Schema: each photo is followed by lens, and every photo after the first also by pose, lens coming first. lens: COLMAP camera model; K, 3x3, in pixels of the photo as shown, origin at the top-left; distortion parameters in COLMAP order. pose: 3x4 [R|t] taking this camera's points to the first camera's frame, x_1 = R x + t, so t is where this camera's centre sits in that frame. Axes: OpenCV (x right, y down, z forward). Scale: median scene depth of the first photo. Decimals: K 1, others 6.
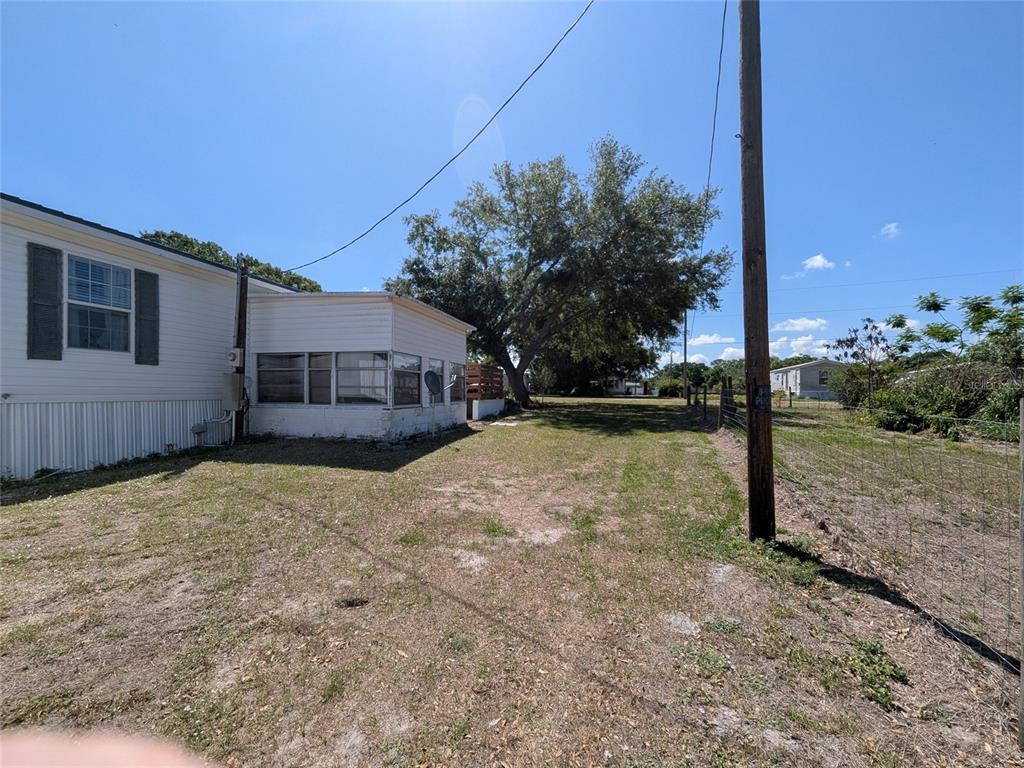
lens RADIAL K [[410.5, 0, 508.3], [0, 410.5, 387.3], [0, 0, 1]] dist [0.001543, -0.000092]
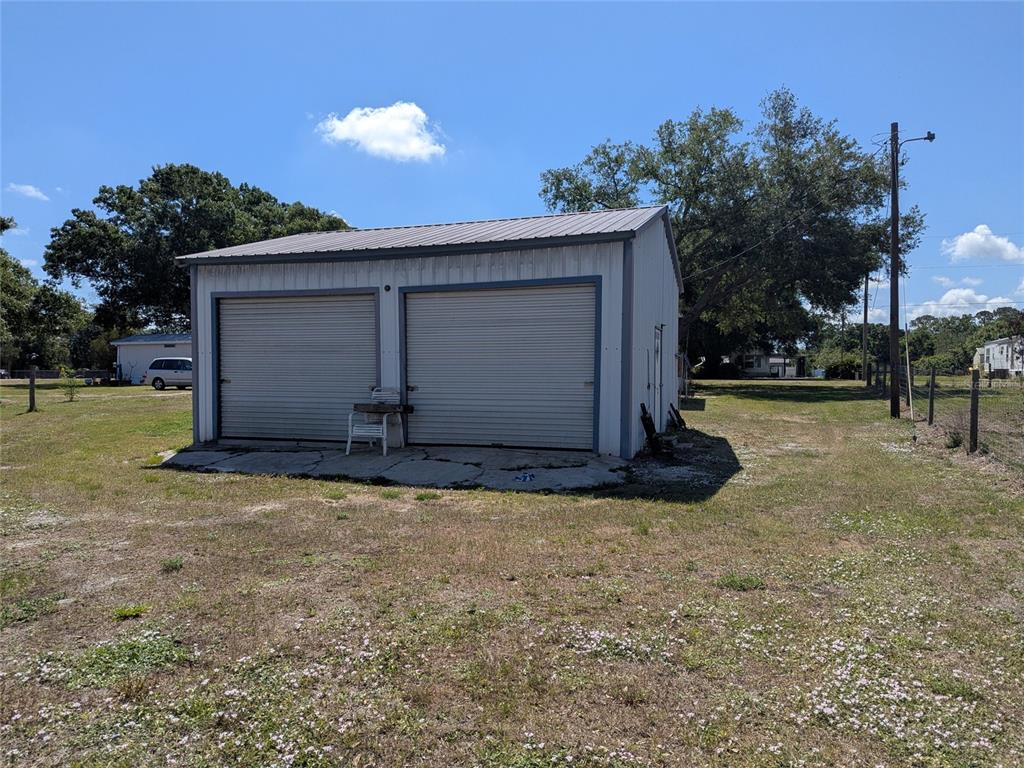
lens RADIAL K [[726.3, 0, 519.5], [0, 726.3, 389.2], [0, 0, 1]] dist [0.058618, -0.045782]
pose [[0.999472, -0.004469, -0.032198, -0.188519], [0.005434, 0.999536, 0.029958, 0.000370], [0.032050, -0.030117, 0.999032, -0.435053]]
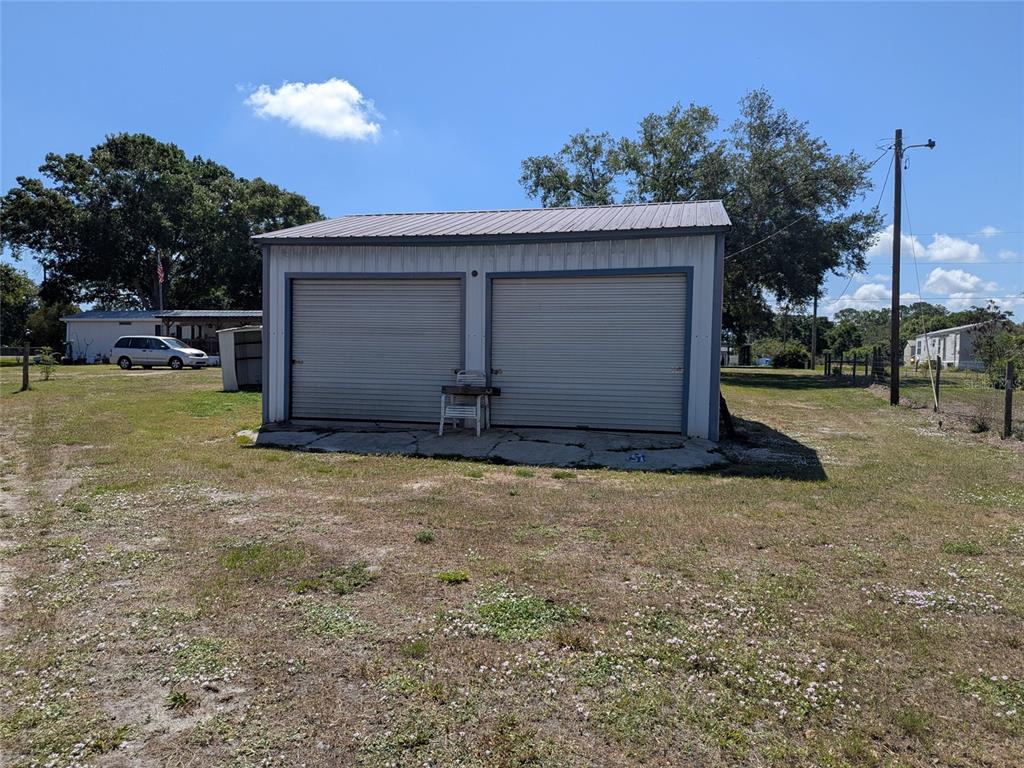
lens RADIAL K [[725.1, 0, 526.9], [0, 725.1, 378.2], [0, 0, 1]] dist [0.061465, -0.052858]
pose [[0.997912, 0.008380, 0.064038, -0.257817], [-0.010675, 0.999309, 0.035590, 0.000552], [-0.063696, -0.036200, 0.997313, -0.445339]]
